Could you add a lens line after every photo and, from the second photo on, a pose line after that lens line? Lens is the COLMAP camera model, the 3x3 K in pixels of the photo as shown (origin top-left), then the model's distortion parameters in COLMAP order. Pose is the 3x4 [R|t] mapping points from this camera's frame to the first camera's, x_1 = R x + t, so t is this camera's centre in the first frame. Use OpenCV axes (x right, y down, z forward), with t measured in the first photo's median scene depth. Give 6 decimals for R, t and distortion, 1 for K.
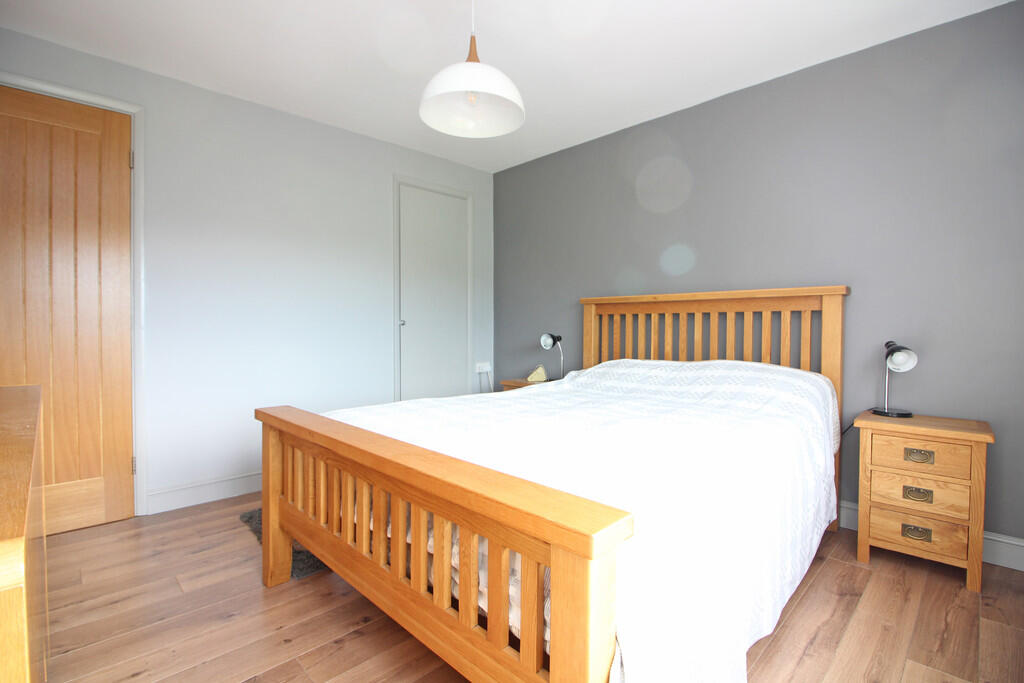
lens RADIAL K [[470.0, 0, 512.5], [0, 470.0, 331.9], [0, 0, 1]] dist [-0.000178, -0.000742]
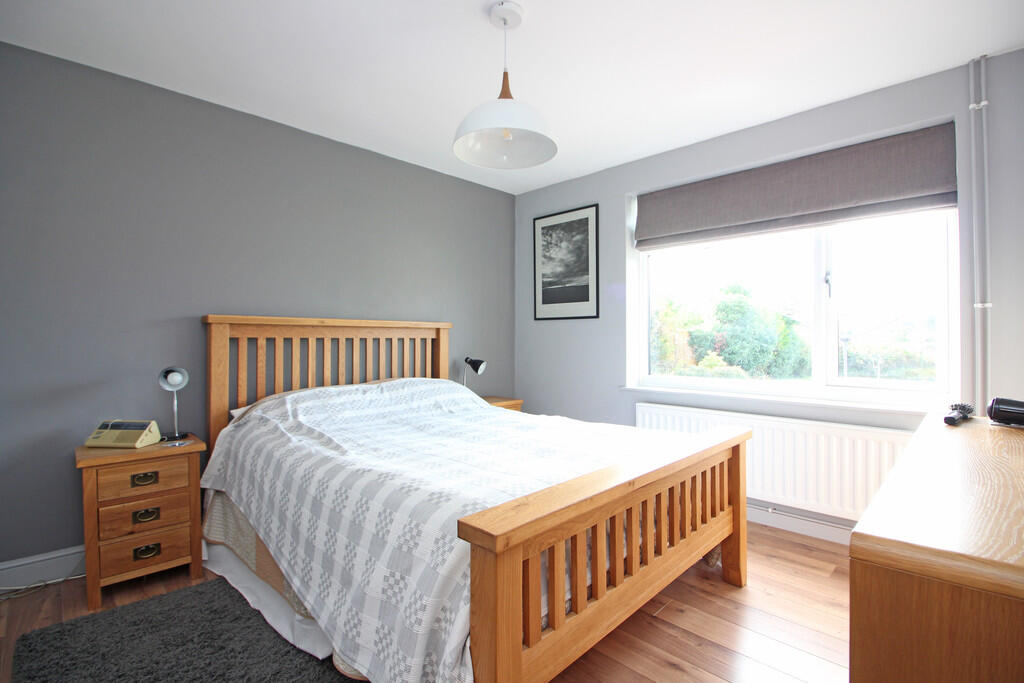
lens RADIAL K [[470.0, 0, 510.4], [0, 470.0, 339.9], [0, 0, 1]] dist [-0.000178, -0.000742]
pose [[-0.017031, 0.014281, 0.999753, -0.642293], [0.031525, 0.999409, -0.013739, -0.010133], [-0.999358, 0.031283, -0.017471, 0.620238]]
